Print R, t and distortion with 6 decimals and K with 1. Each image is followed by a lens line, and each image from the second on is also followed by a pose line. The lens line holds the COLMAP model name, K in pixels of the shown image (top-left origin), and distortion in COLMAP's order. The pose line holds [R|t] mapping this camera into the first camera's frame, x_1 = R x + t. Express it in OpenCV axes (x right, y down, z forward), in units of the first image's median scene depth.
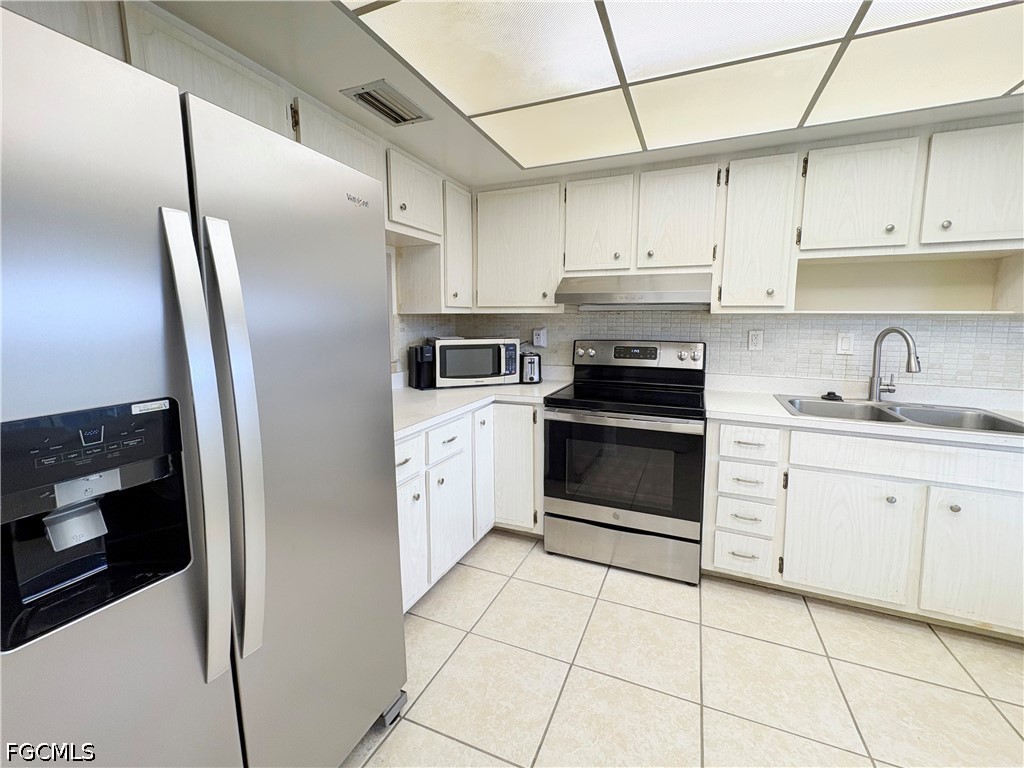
lens RADIAL K [[425.7, 0, 509.3], [0, 425.7, 380.8], [0, 0, 1]] dist [0.012463, 0.000060]
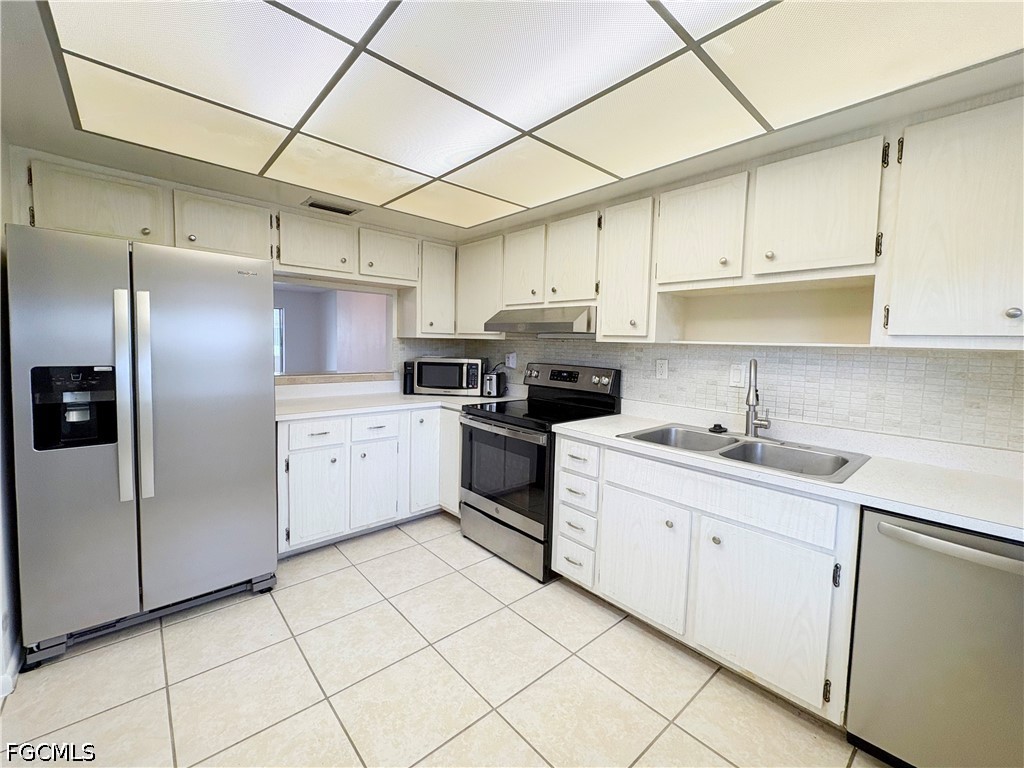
lens RADIAL K [[417.8, 0, 510.3], [0, 417.8, 375.0], [0, 0, 1]] dist [0.000854, 0.000063]
pose [[0.909707, 0.052903, -0.411867, 0.667446], [-0.085949, 0.994361, -0.062118, 0.013916], [0.406259, 0.091909, 0.909124, -0.059267]]
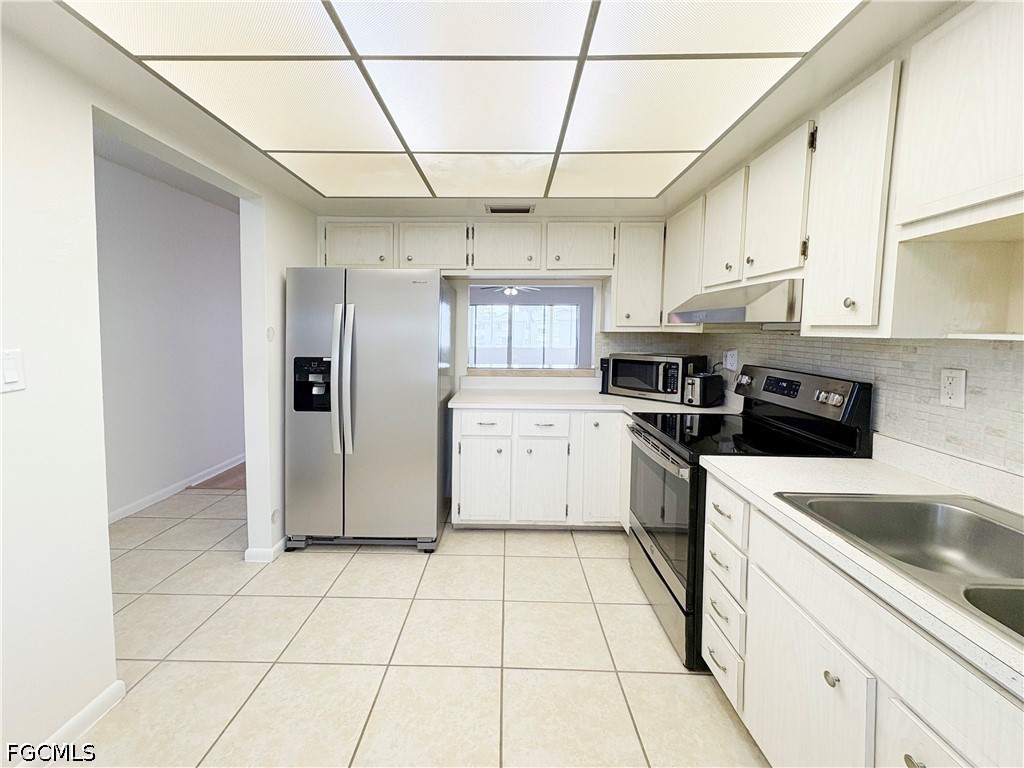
lens RADIAL K [[418.8, 0, 510.3], [0, 418.8, 369.5], [0, 0, 1]] dist [-0.000198, -0.000062]
pose [[0.380114, 0.090177, -0.920533, 0.852190], [-0.145590, 0.988663, 0.036733, -0.056442], [0.913410, 0.120058, 0.388933, 0.298069]]
